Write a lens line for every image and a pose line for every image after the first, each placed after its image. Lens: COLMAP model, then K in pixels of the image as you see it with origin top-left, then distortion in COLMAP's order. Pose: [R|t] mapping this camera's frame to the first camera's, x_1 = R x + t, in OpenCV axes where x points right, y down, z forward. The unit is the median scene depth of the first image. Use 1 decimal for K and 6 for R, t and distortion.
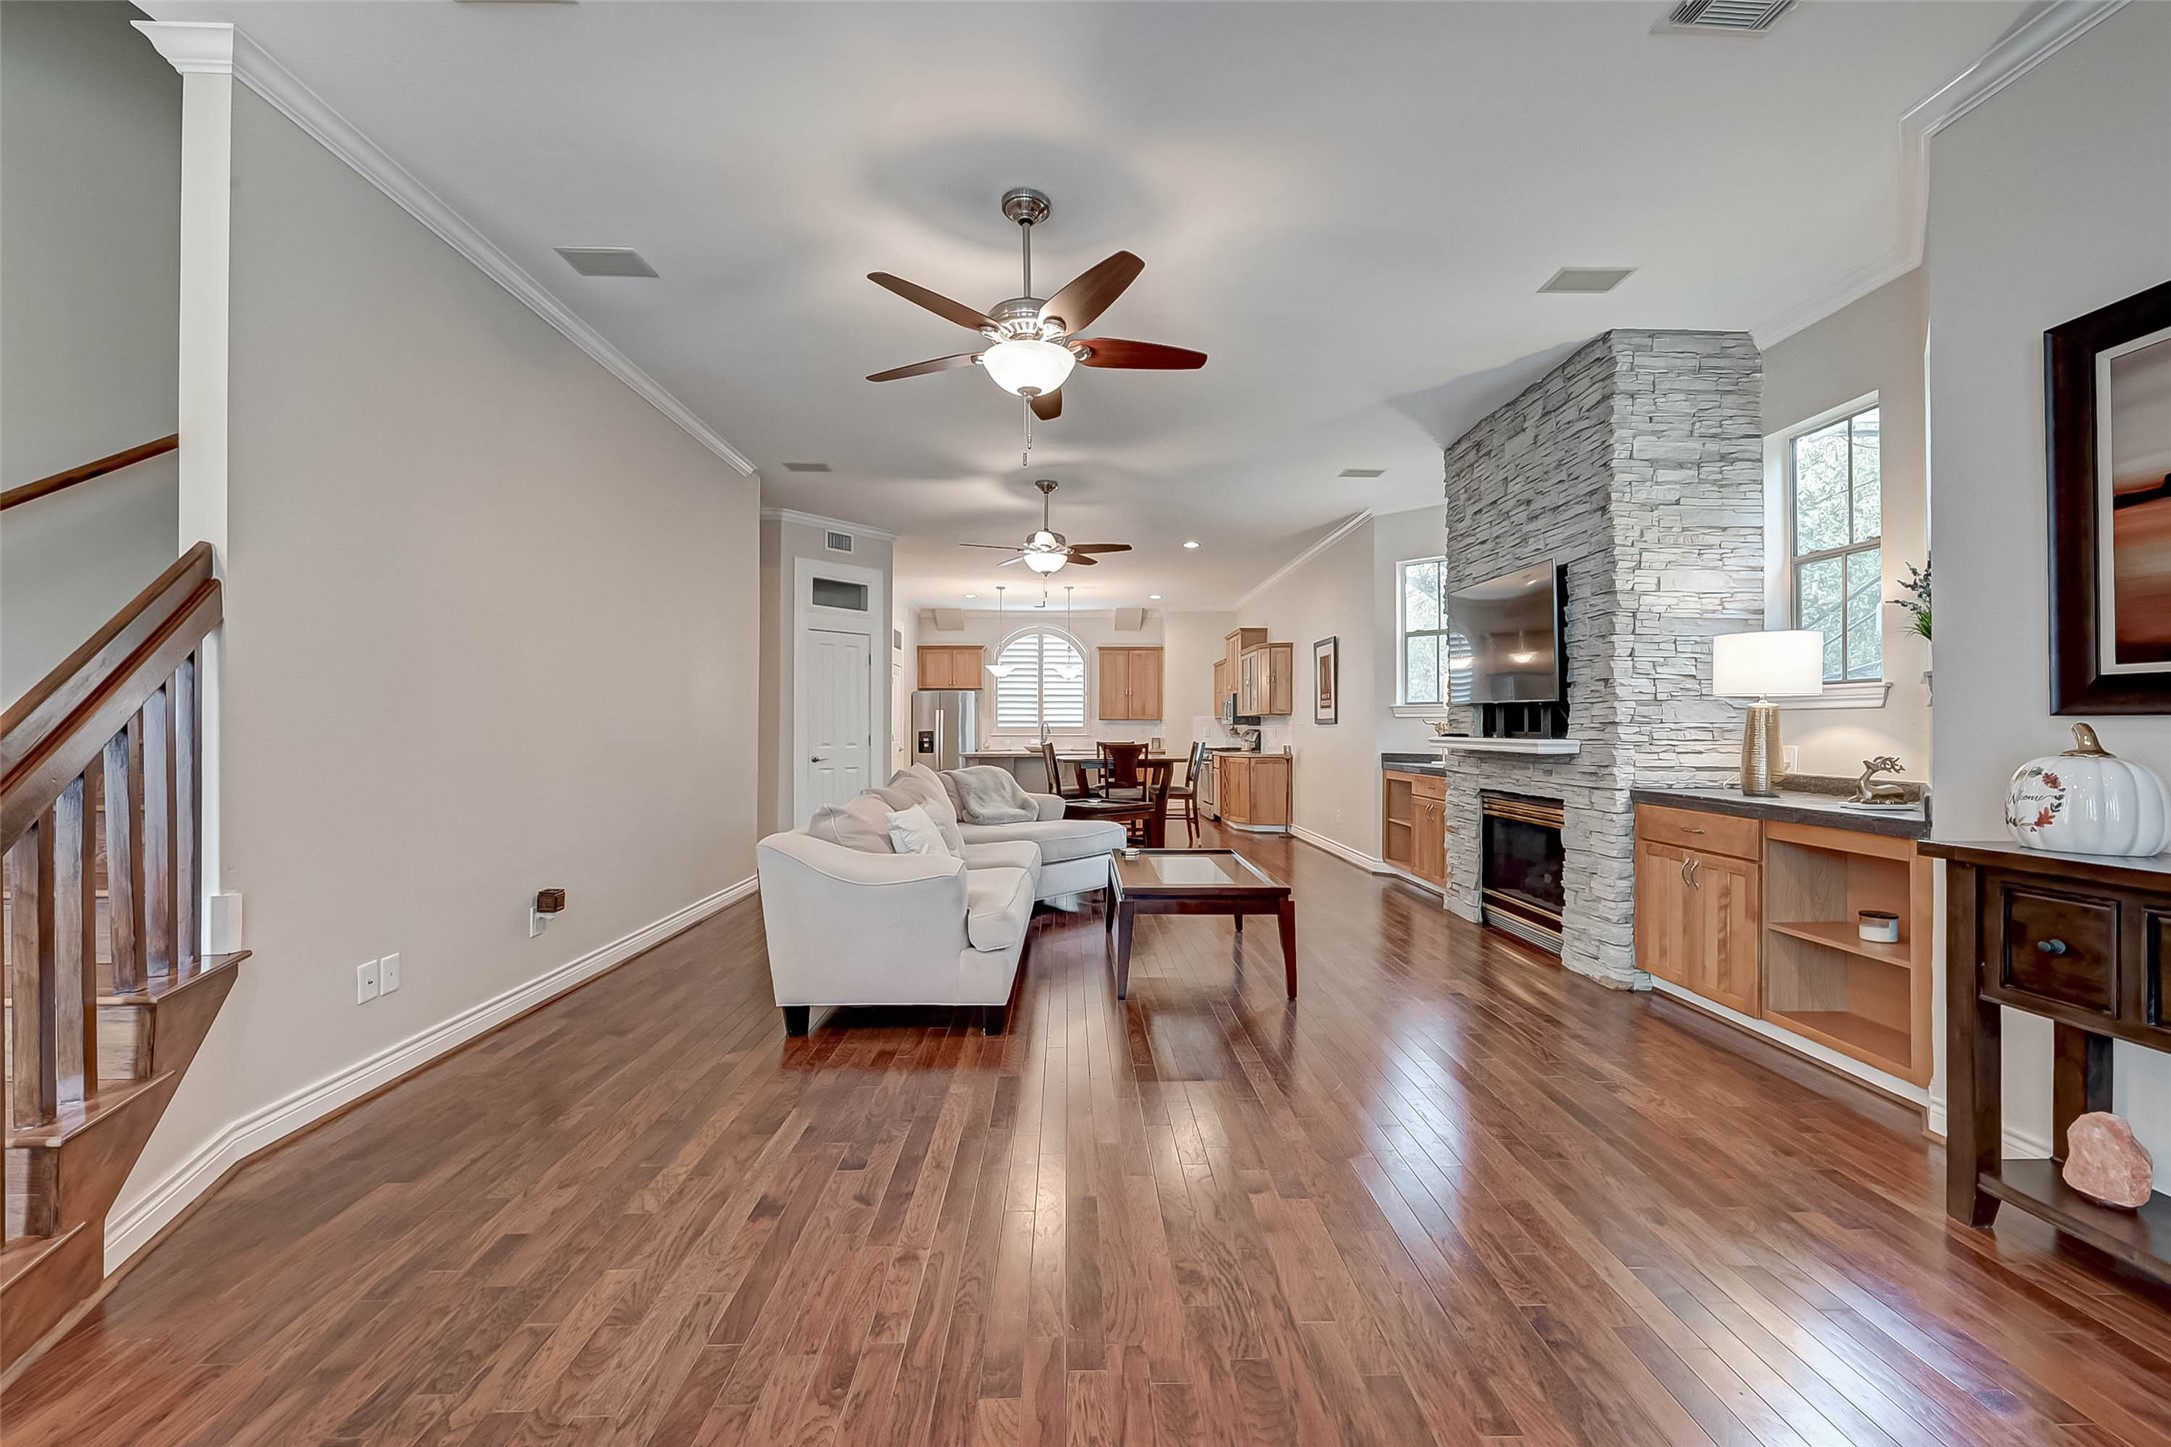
lens RADIAL K [[881.0, 0, 1090.8], [0, 881.0, 718.9], [0, 0, 1]] dist [-0.000296, -0.000003]
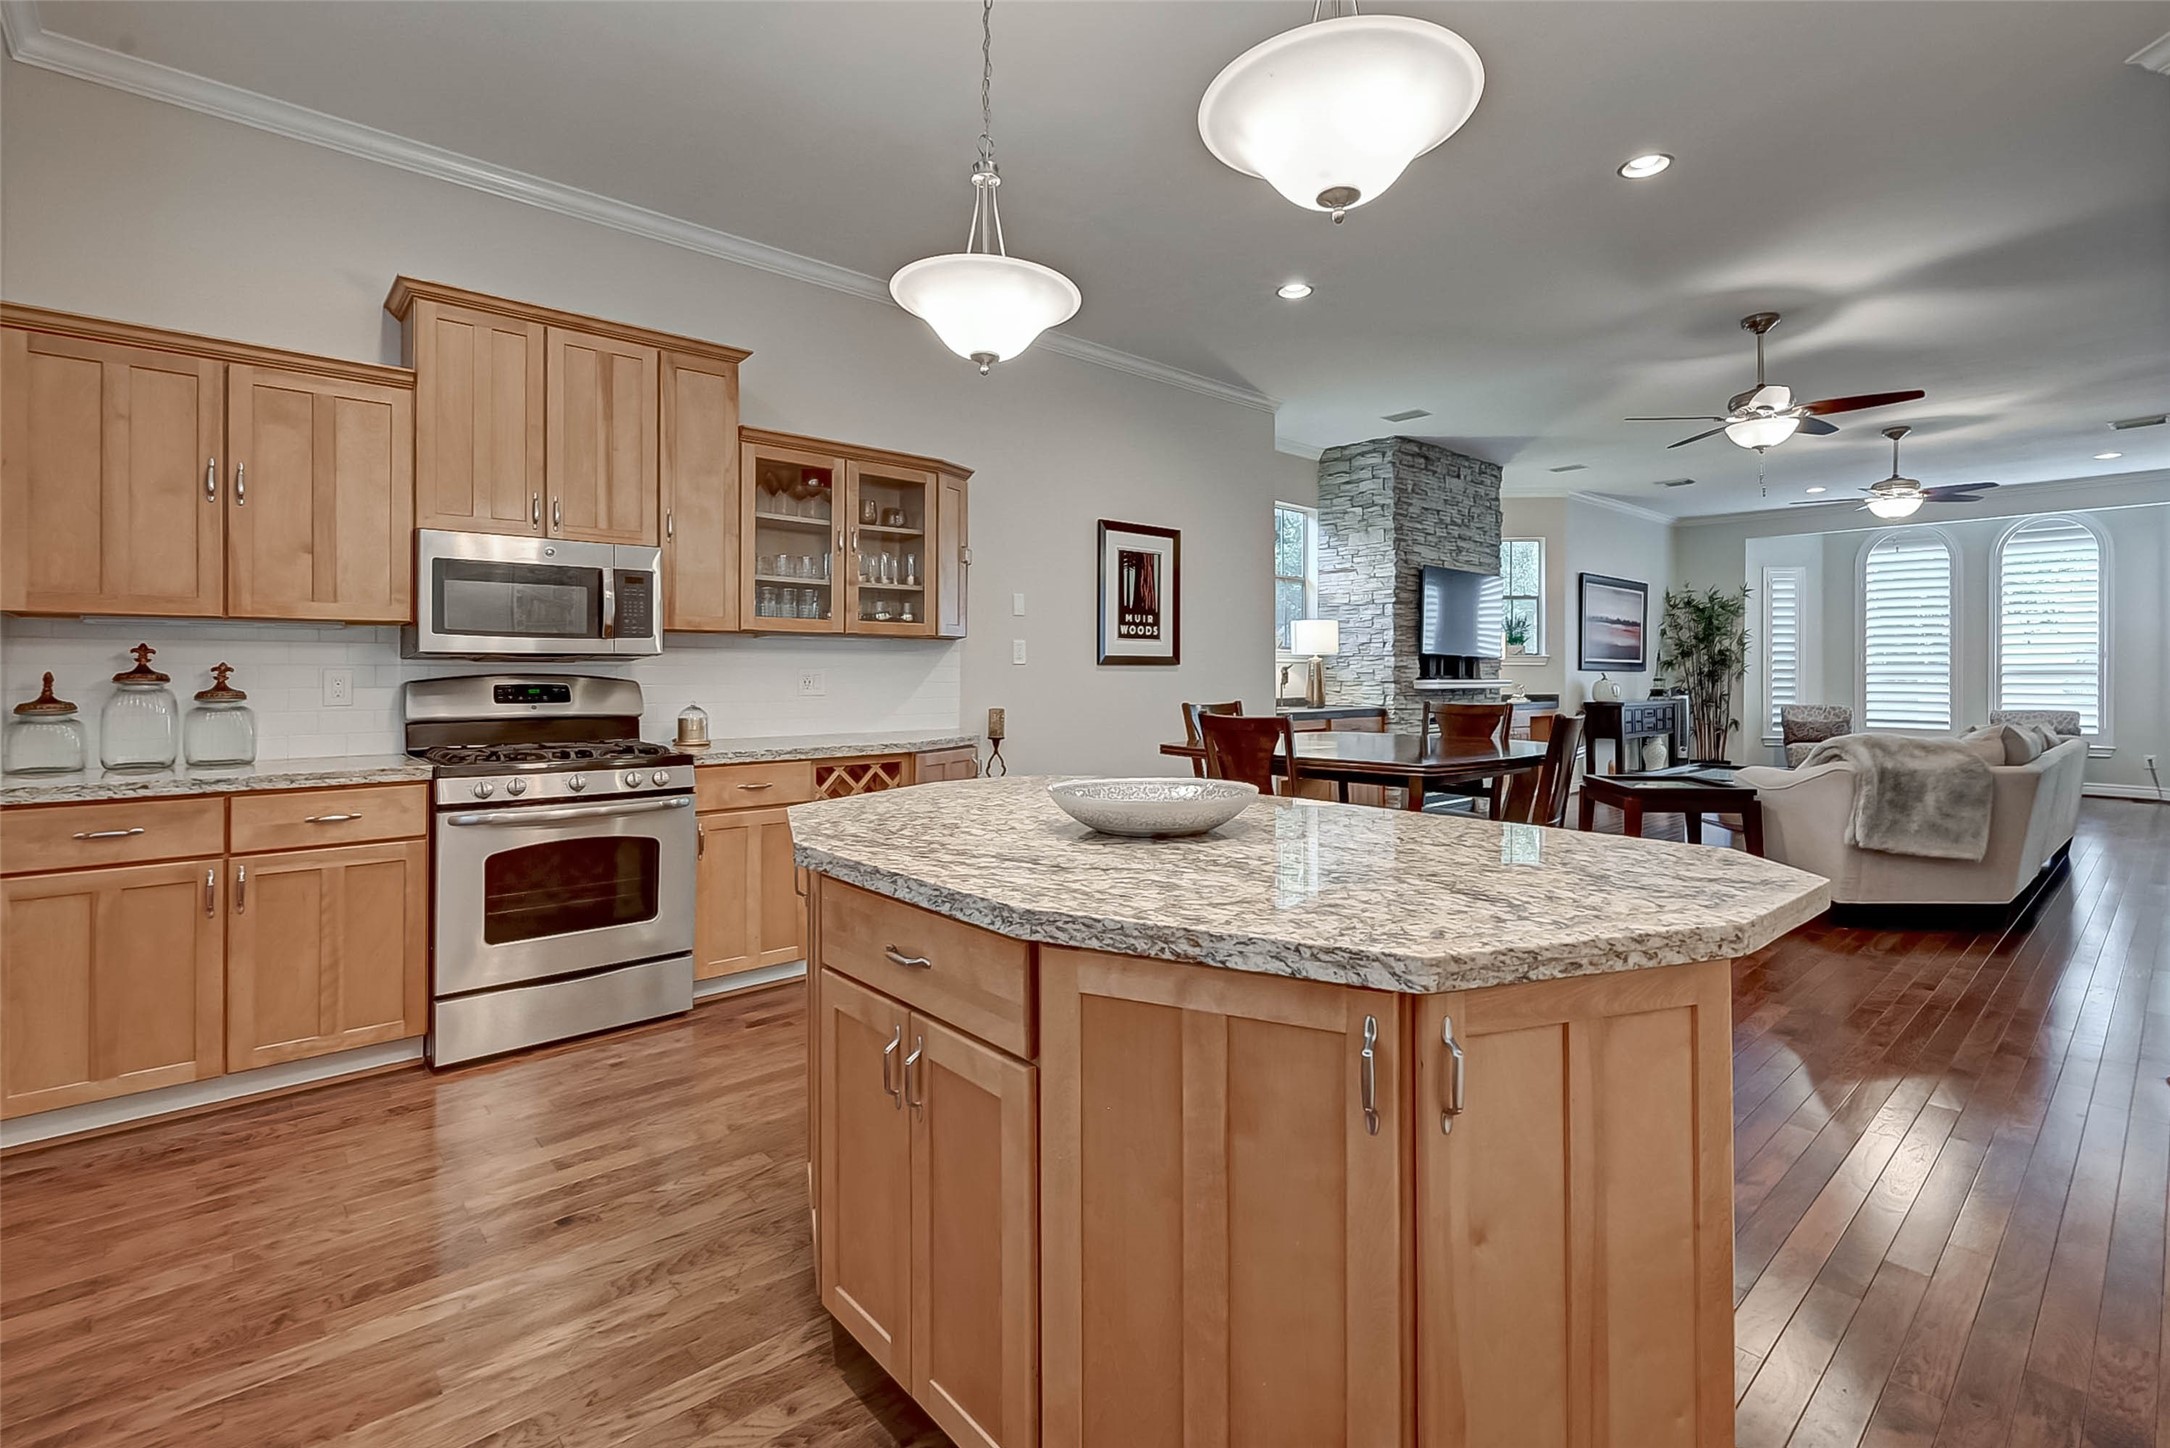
lens RADIAL K [[998.7, 0, 1110.9], [0, 998.7, 668.4], [0, 0, 1]] dist [-0.001206, -0.000662]
pose [[-0.653497, 0.004930, 0.756913, -0.274971], [-0.008482, 0.999868, -0.013835, 0.019955], [-0.756882, -0.015461, -0.653369, 1.695670]]
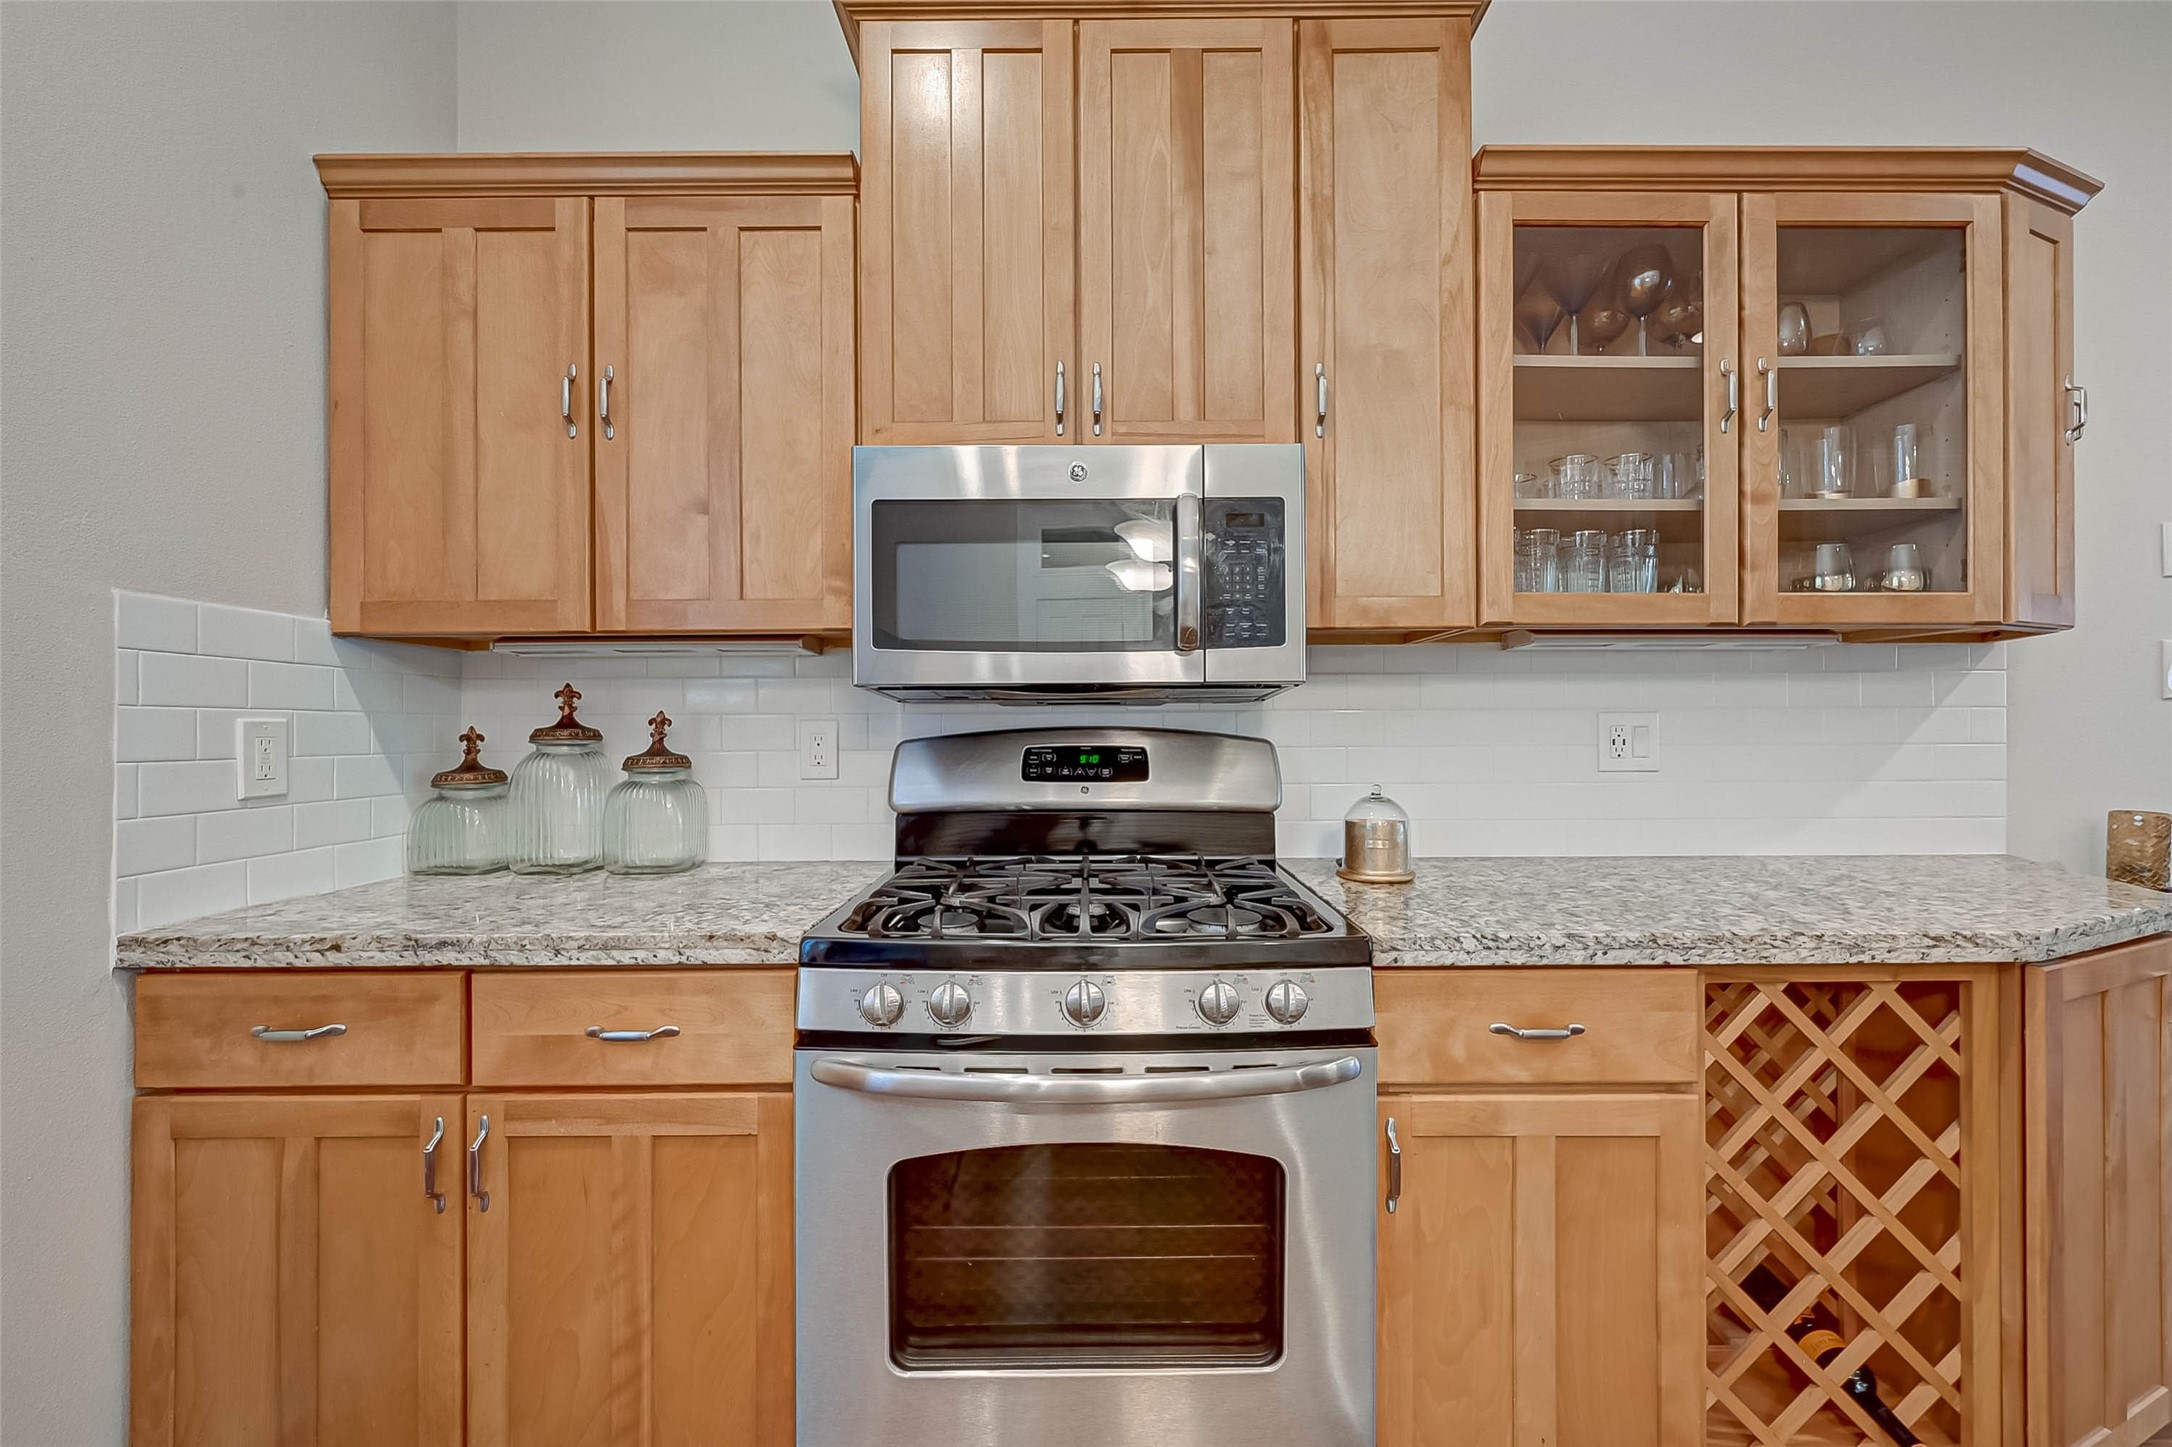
lens RADIAL K [[865.8, 0, 1086.0], [0, 865.8, 723.5], [0, 0, 1]] dist [-0.000821, -0.000062]
pose [[0.022167, 0.005386, 0.999740, 0.041427], [-0.007928, 0.999955, -0.005212, 0.018595], [-0.999723, -0.007810, 0.022209, 1.588751]]
